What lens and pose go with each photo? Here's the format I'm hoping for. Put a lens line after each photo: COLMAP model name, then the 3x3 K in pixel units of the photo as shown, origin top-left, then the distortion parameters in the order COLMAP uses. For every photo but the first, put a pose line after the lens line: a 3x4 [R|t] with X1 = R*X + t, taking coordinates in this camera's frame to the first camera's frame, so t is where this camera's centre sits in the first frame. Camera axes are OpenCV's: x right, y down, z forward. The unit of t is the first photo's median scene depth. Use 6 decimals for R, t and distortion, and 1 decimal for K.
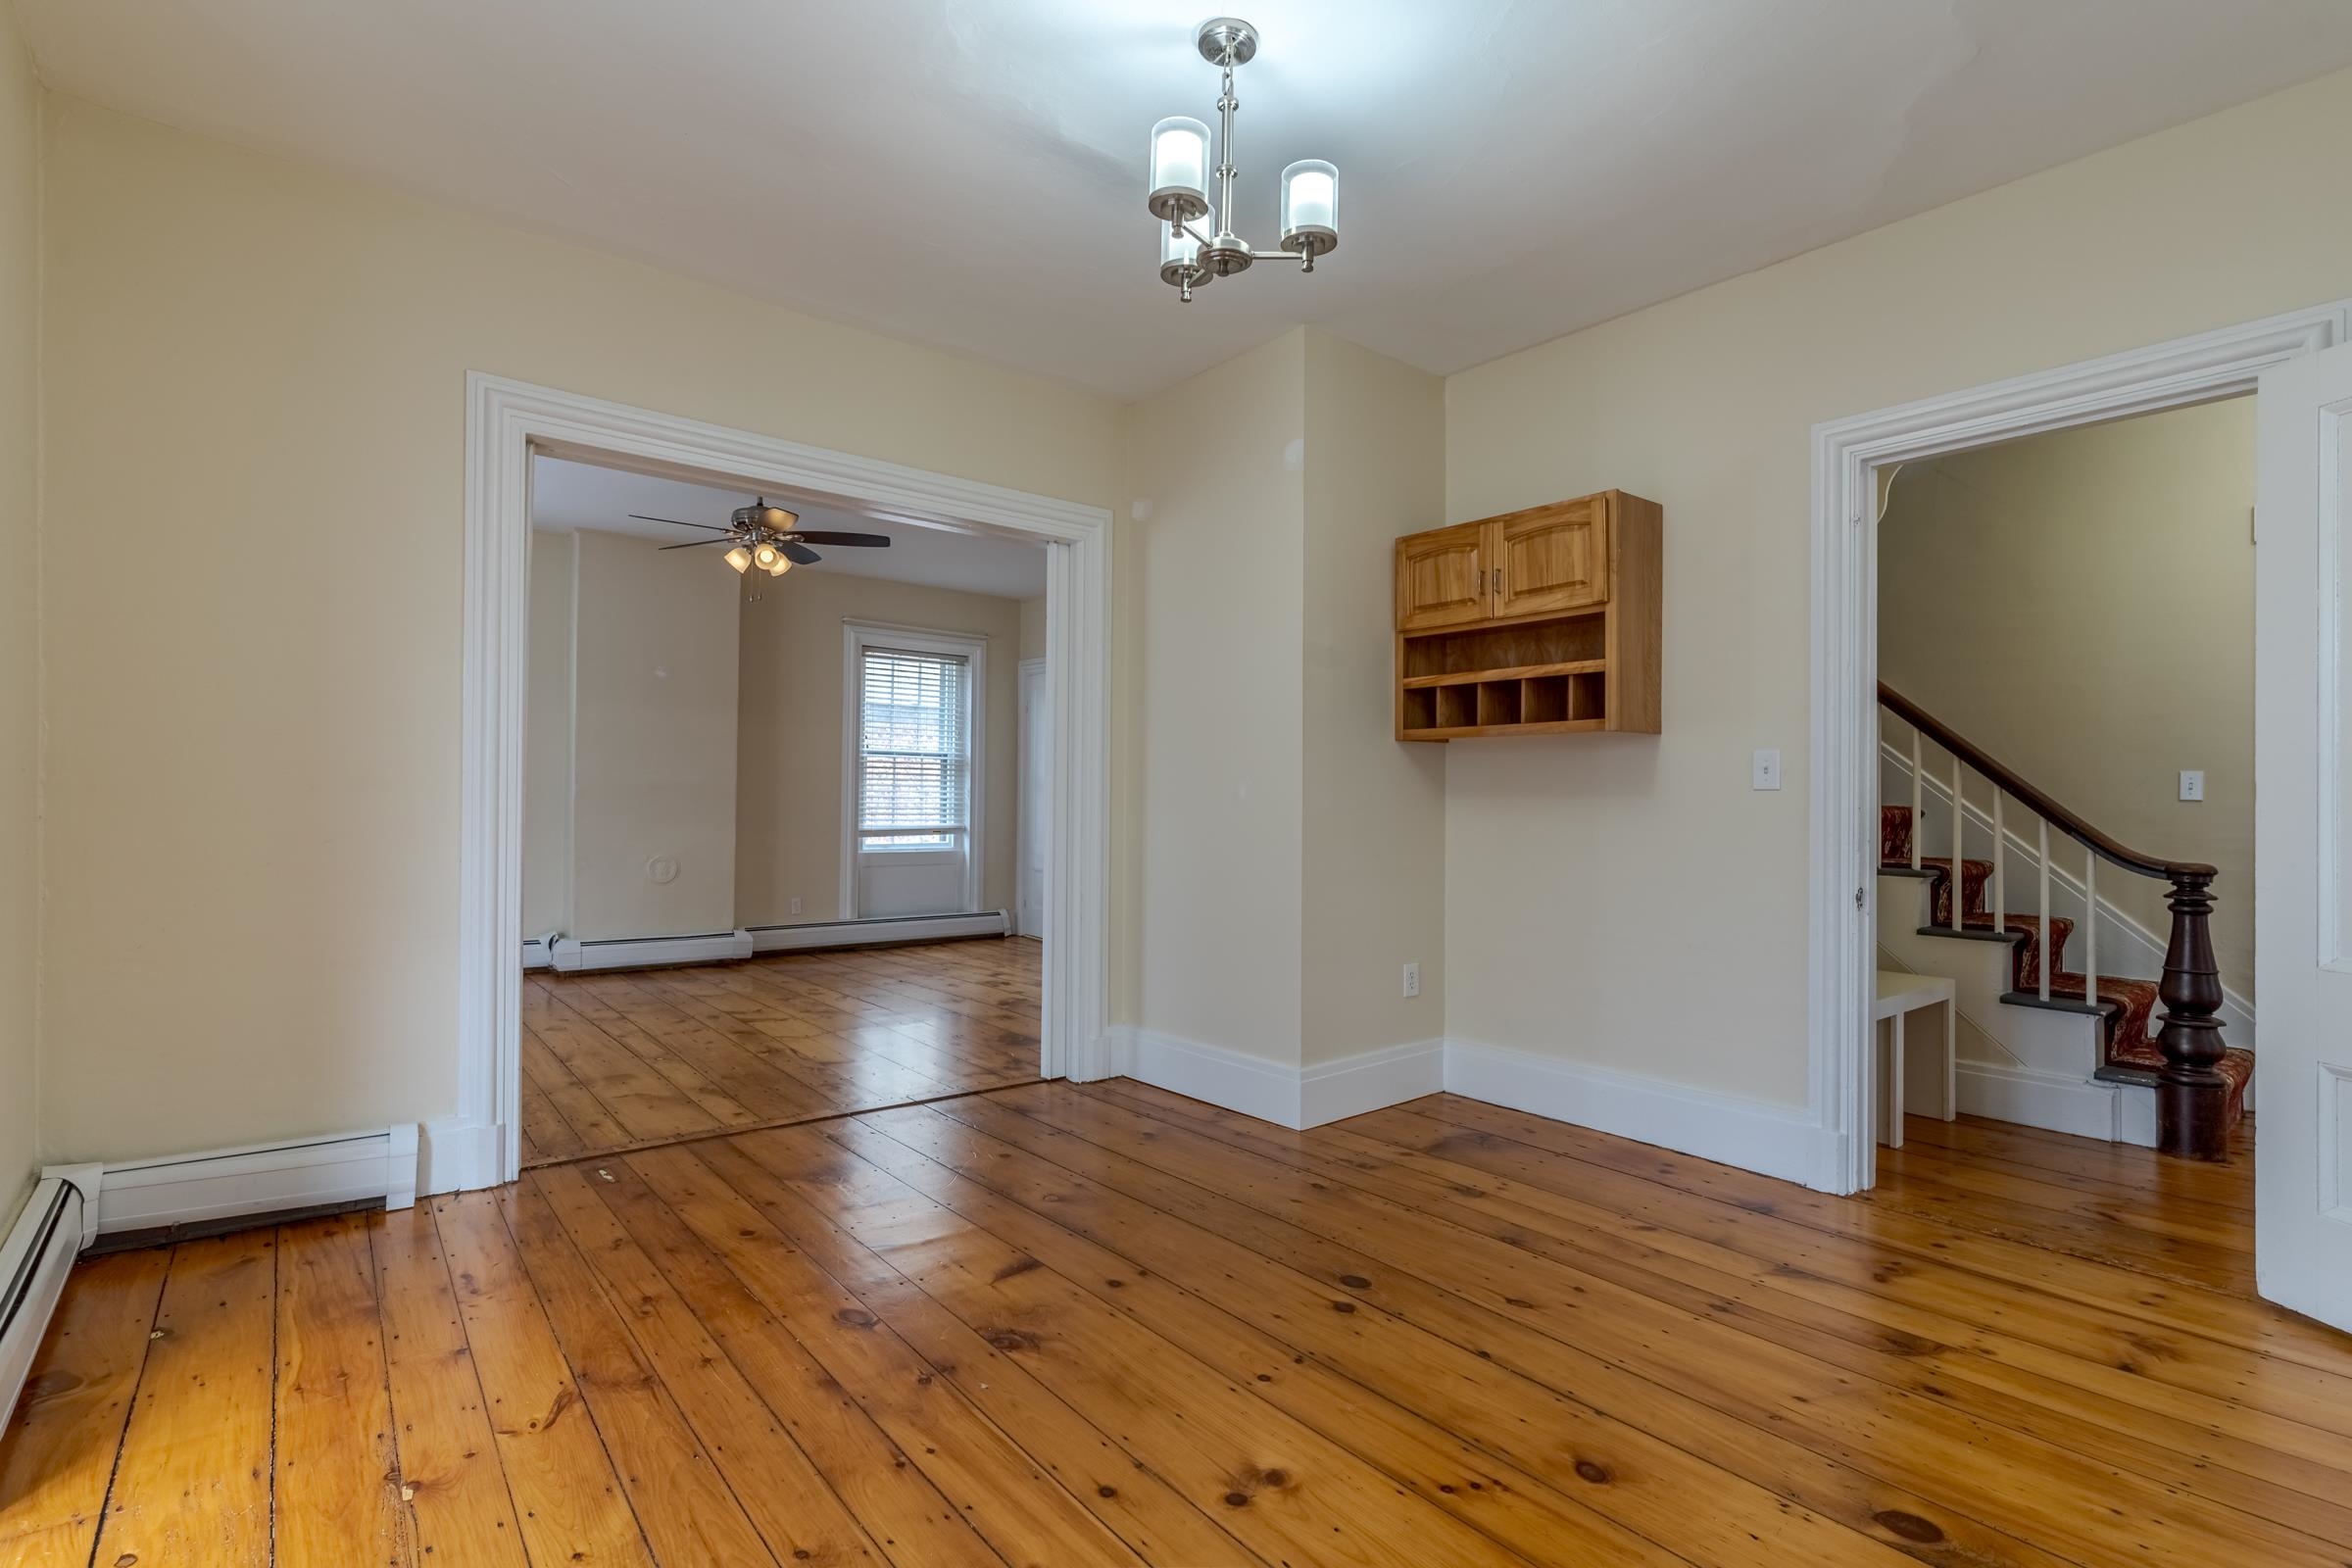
lens RADIAL K [[1129.2, 0, 1168.2], [0, 1129.2, 784.9], [0, 0, 1]] dist [0.002026, 0.000337]
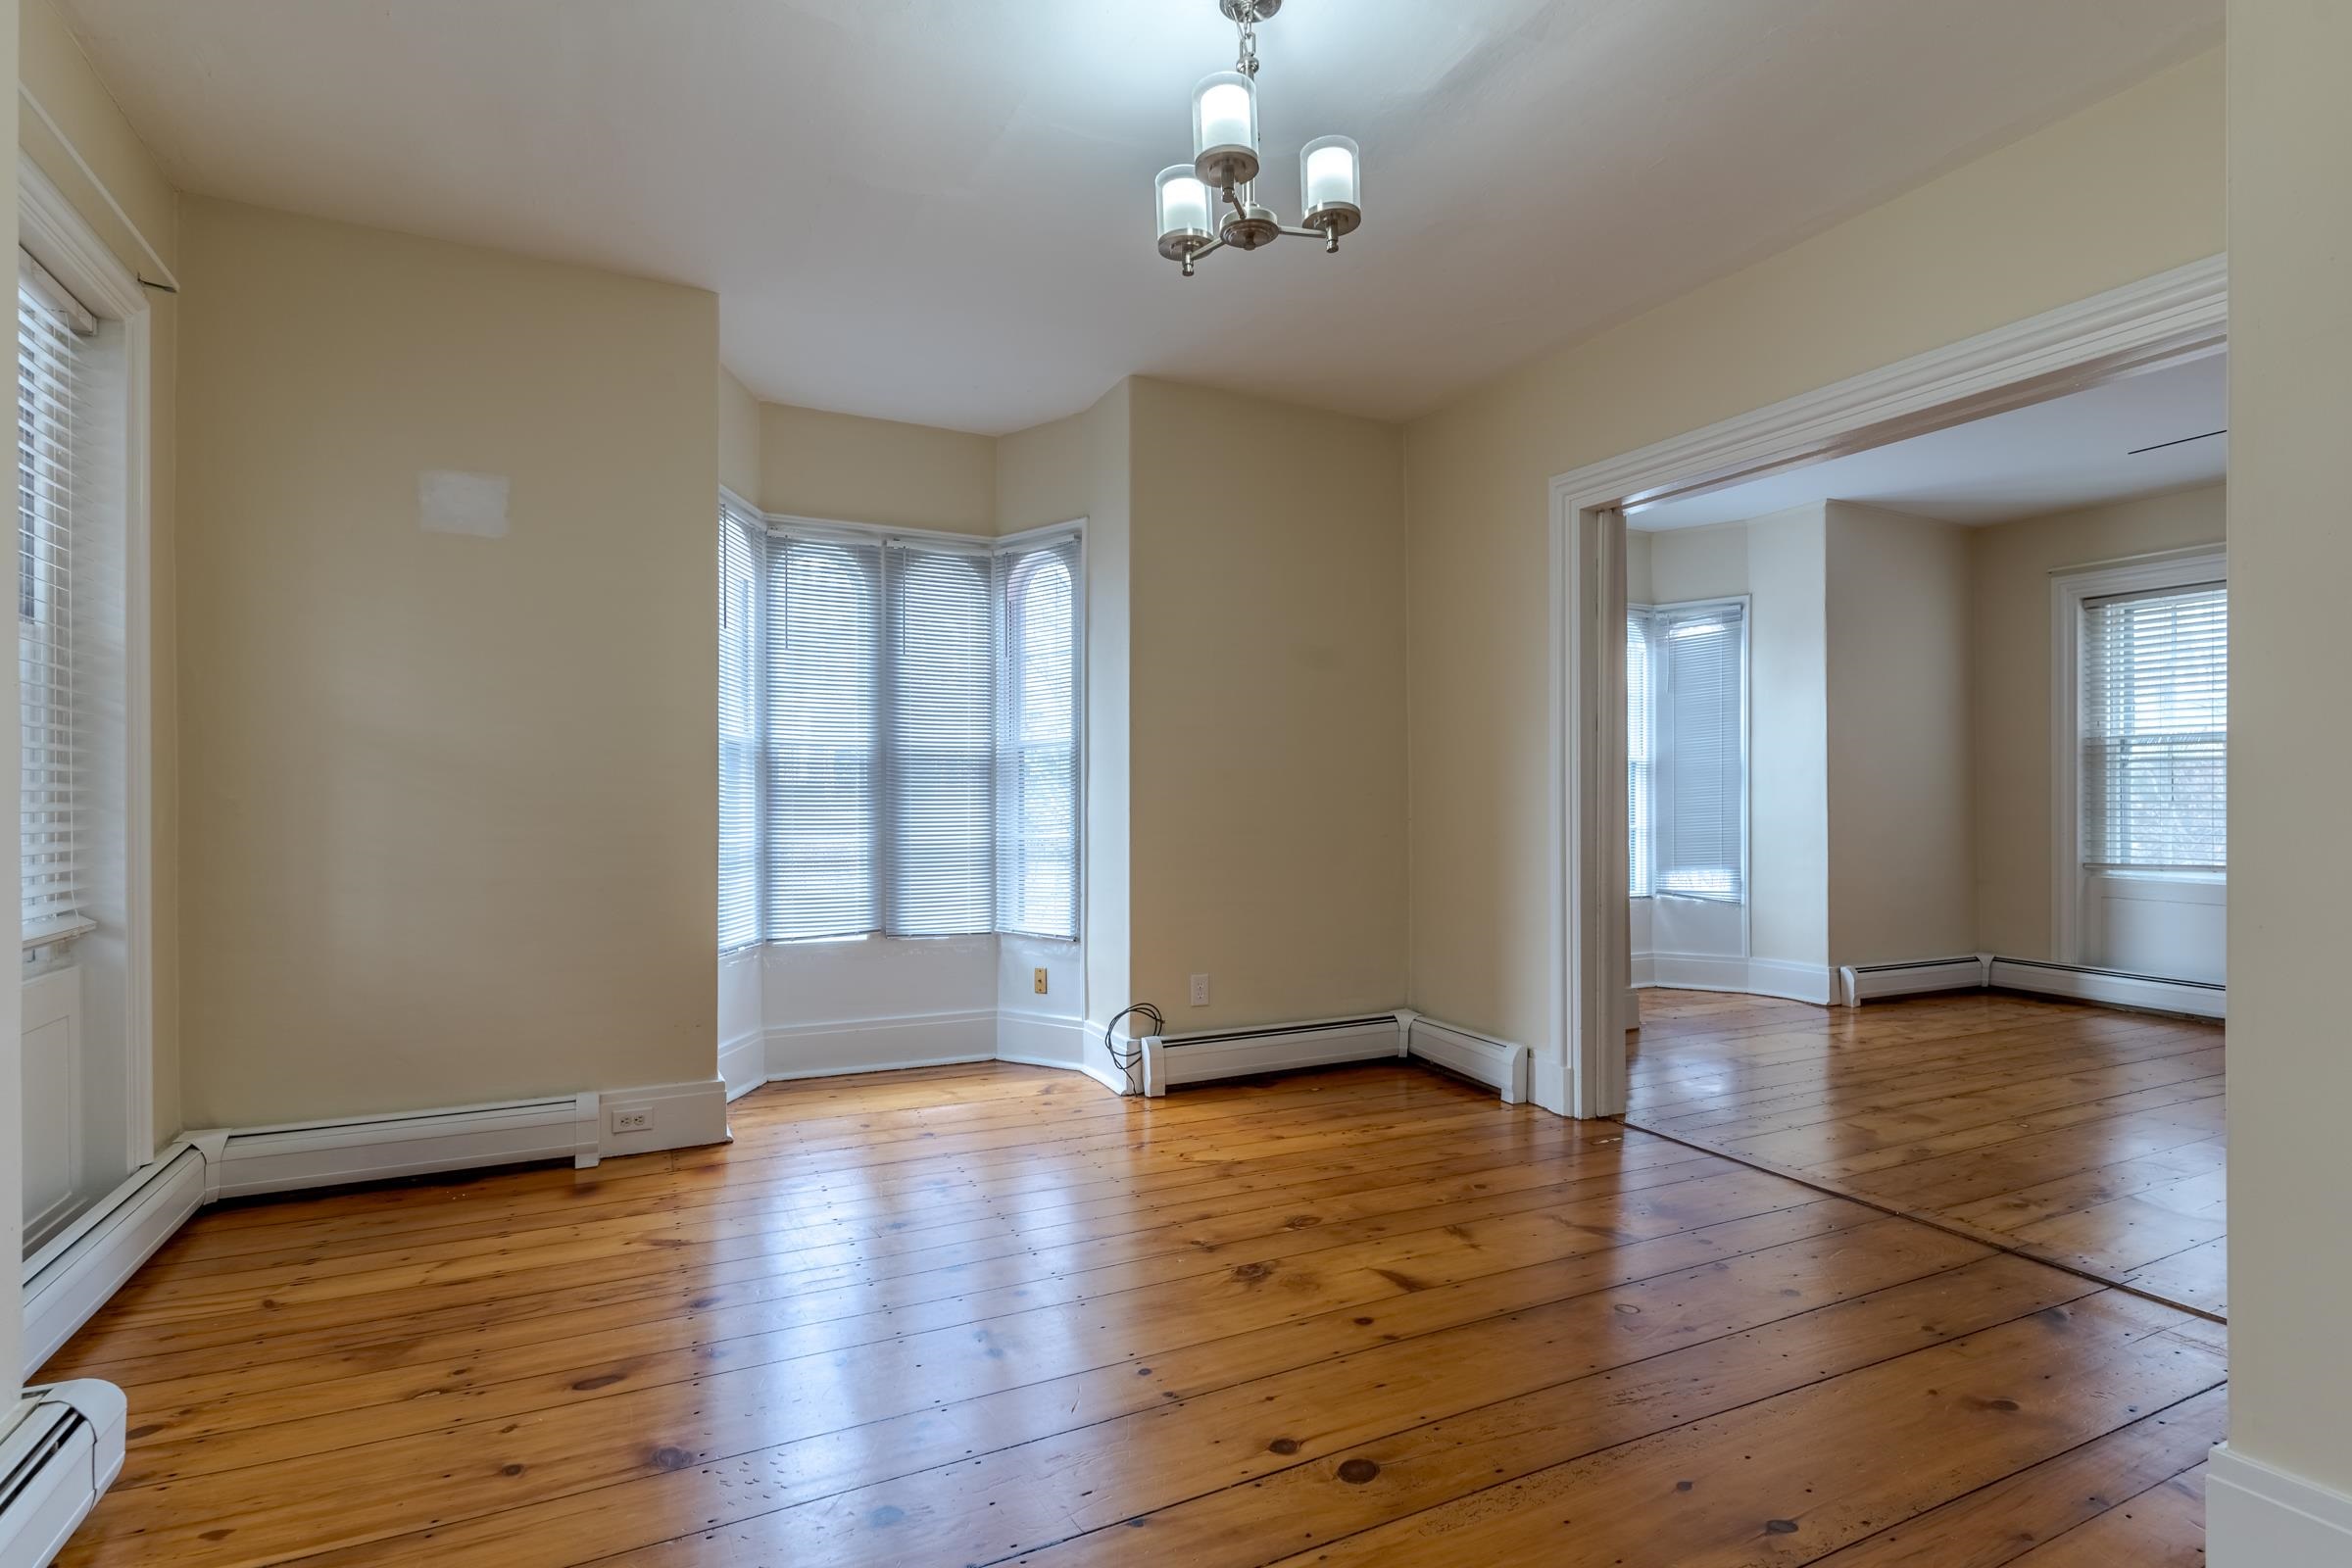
lens RADIAL K [[1129.2, 0, 1184.6], [0, 1129.2, 806.6], [0, 0, 1]] dist [0.002026, 0.000337]
pose [[-0.212549, -0.003385, -0.977145, 0.905140], [0.009803, 0.999936, -0.005596, 0.013715], [0.977101, -0.010768, -0.212502, 1.051321]]
